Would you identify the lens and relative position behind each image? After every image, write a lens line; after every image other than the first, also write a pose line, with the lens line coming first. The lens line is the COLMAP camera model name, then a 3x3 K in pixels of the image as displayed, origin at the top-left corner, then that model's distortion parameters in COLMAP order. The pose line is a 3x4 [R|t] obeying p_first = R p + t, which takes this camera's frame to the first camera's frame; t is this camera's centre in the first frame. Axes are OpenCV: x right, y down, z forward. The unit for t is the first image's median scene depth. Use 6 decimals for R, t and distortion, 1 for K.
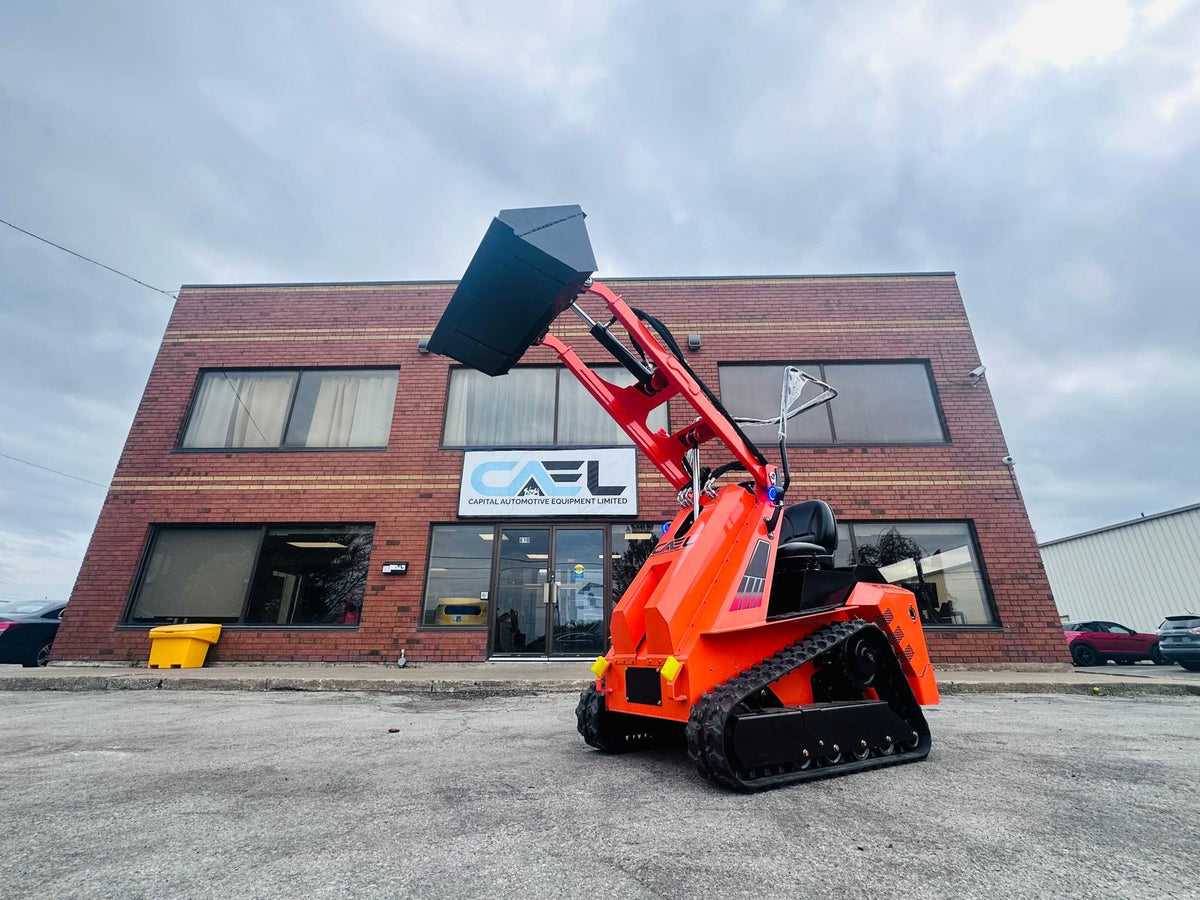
lens RADIAL K [[516.4, 0, 599.1], [0, 516.4, 449.5], [0, 0, 1]] dist [-0.002924, 0.000045]
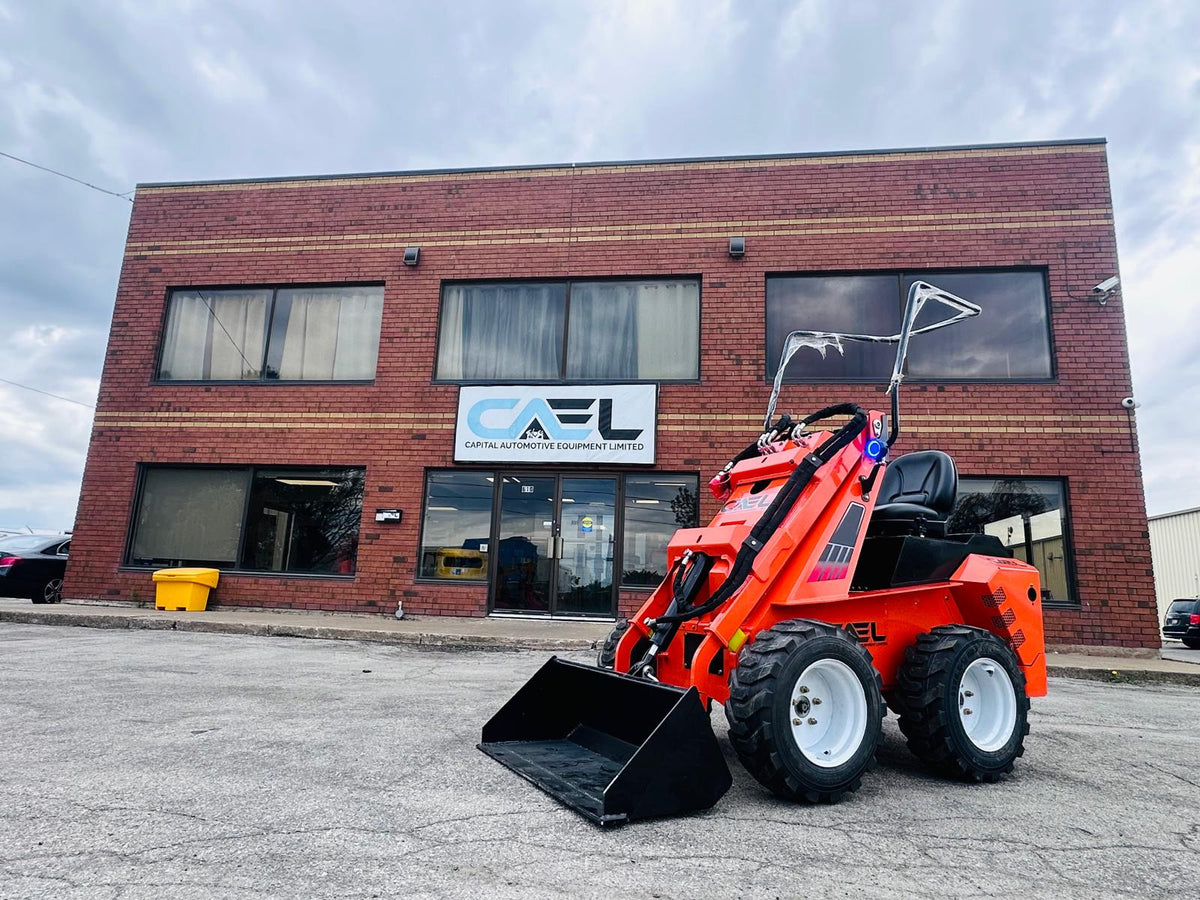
lens RADIAL K [[730.3, 0, 597.0], [0, 730.3, 454.1], [0, 0, 1]] dist [-0.005829, 0.003640]
pose [[0.992673, 0.015915, -0.119776, 0.120666], [0.004292, 0.986018, 0.166586, -0.090113], [0.120753, -0.165880, 0.978725, -0.199267]]
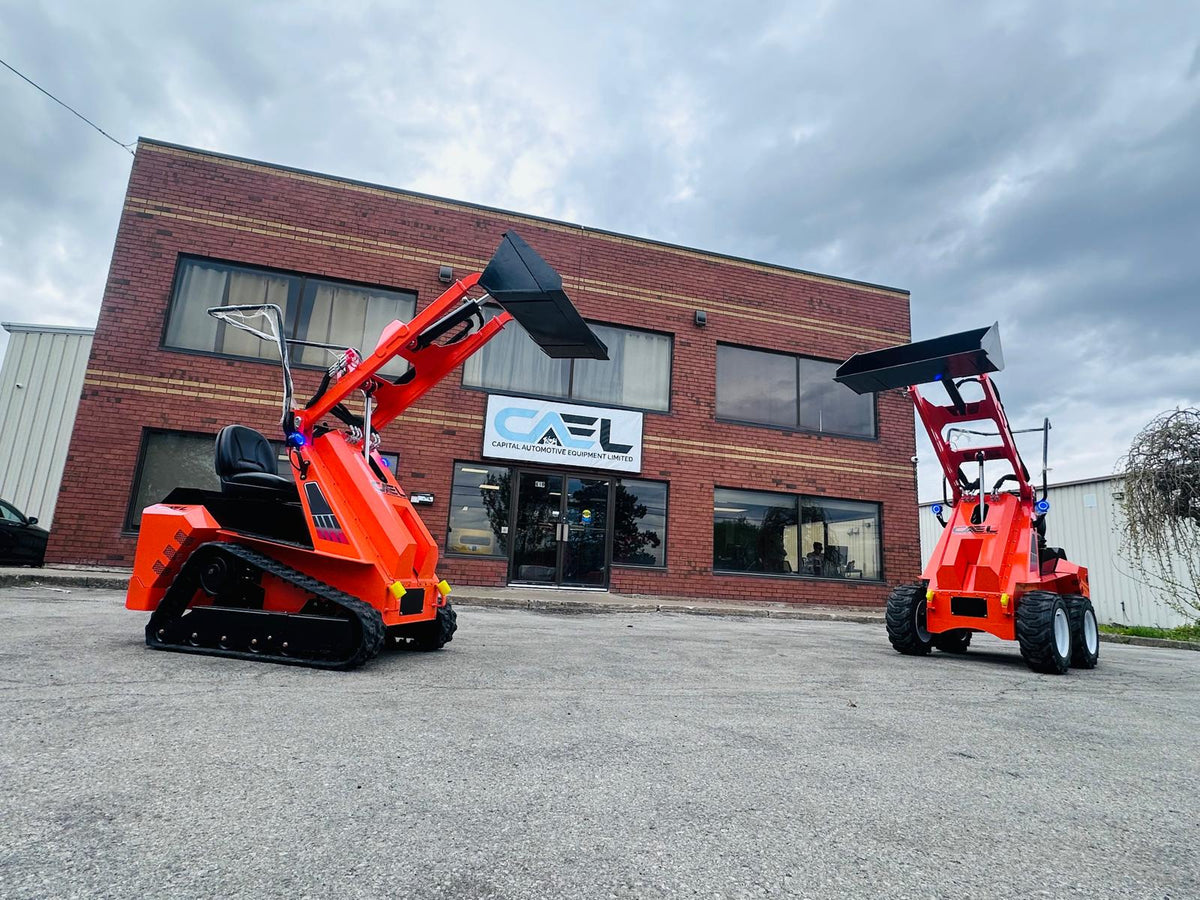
lens RADIAL K [[651.8, 0, 596.2], [0, 651.8, 452.0], [0, 0, 1]] dist [-0.005495, 0.006332]
pose [[0.953852, 0.109326, 0.279668, -0.417022], [-0.156550, 0.975830, 0.152474, -0.119563], [-0.256239, -0.189219, 0.947912, -0.328996]]
